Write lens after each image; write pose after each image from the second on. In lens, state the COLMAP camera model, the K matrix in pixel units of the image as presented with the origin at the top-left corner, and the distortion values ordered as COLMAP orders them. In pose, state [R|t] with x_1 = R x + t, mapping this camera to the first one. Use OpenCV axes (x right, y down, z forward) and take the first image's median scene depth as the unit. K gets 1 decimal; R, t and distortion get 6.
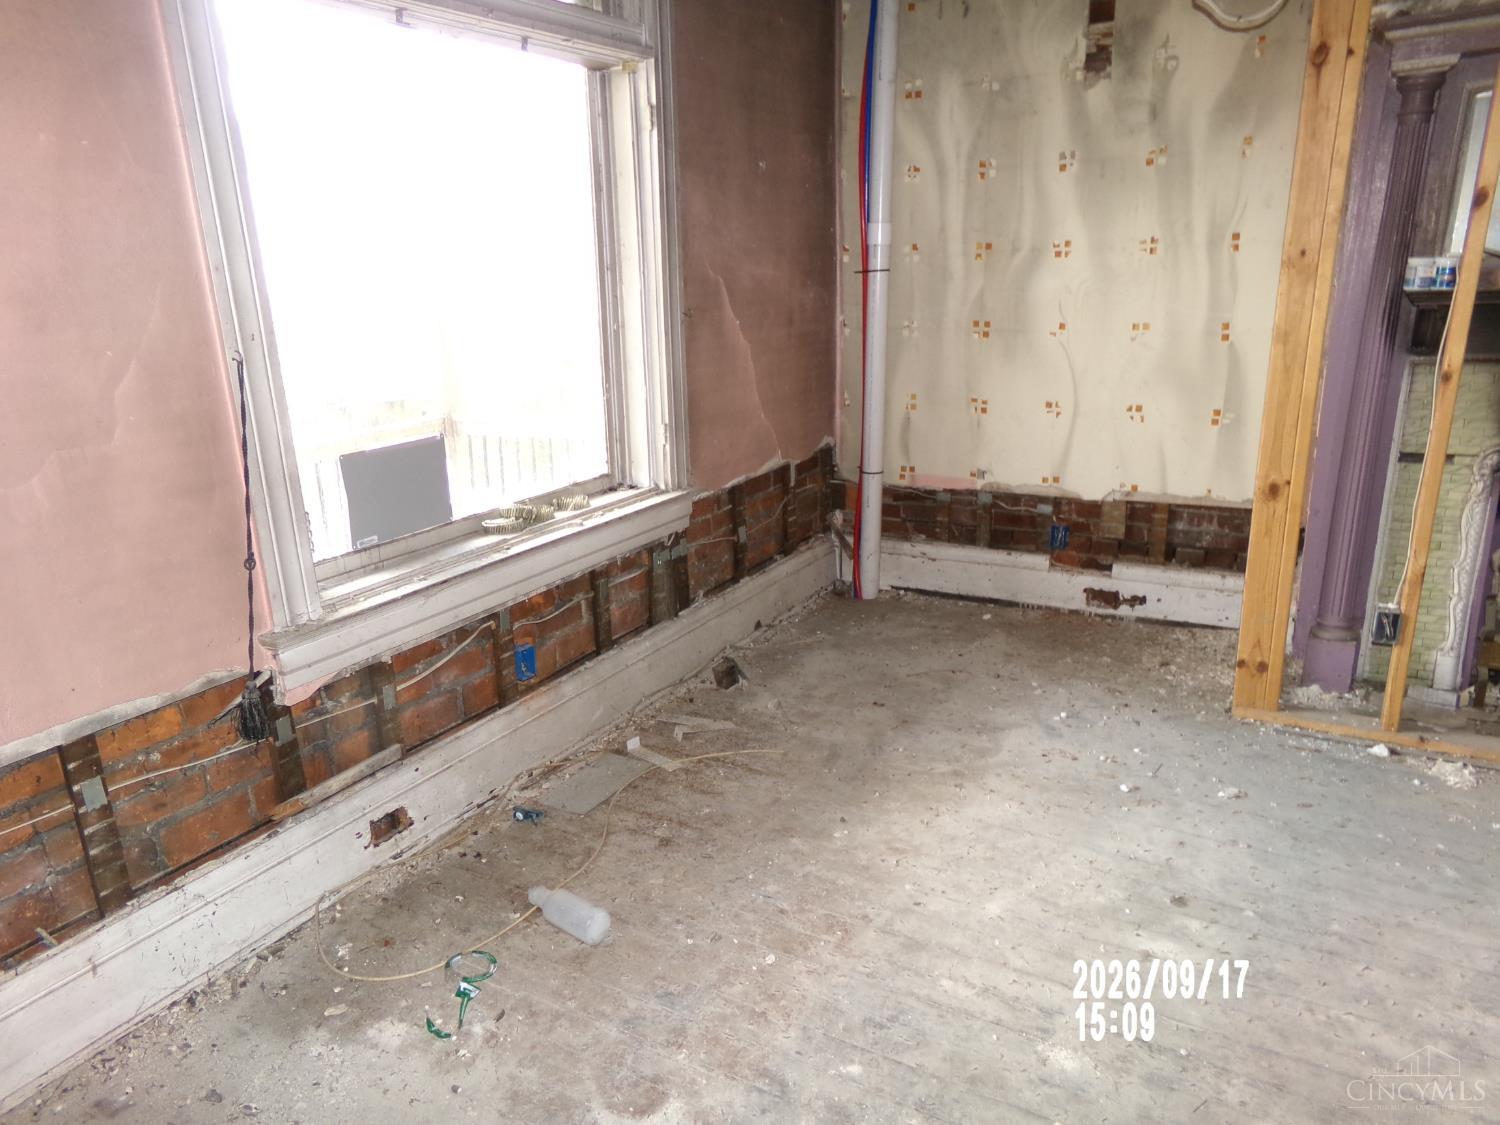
lens RADIAL K [[1034.8, 0, 750.0], [0, 1034.8, 562.5], [0, 0, 1]] dist [-0.029845, 0.083982]
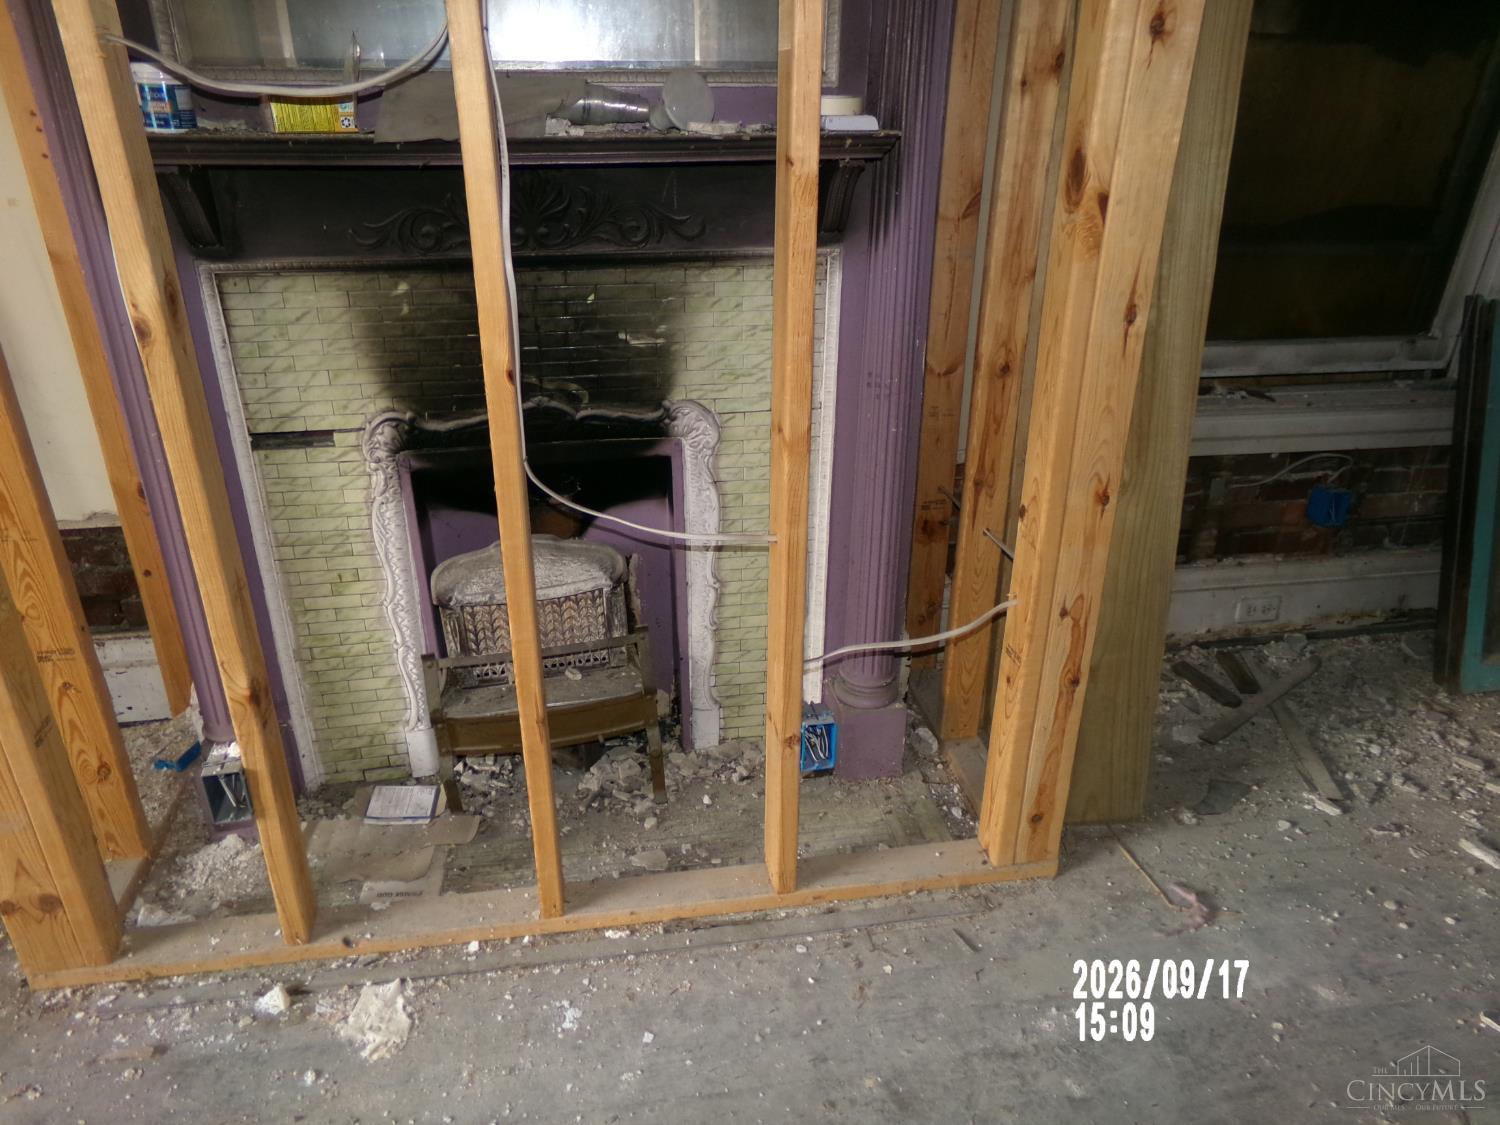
lens RADIAL K [[1034.8, 0, 750.0], [0, 1034.8, 562.5], [0, 0, 1]] dist [-0.029845, 0.083982]
pose [[0.776269, -0.241383, 0.582357, 0.506102], [0.150320, 0.968018, 0.200863, -0.113542], [-0.612217, -0.068383, 0.787727, 0.392908]]
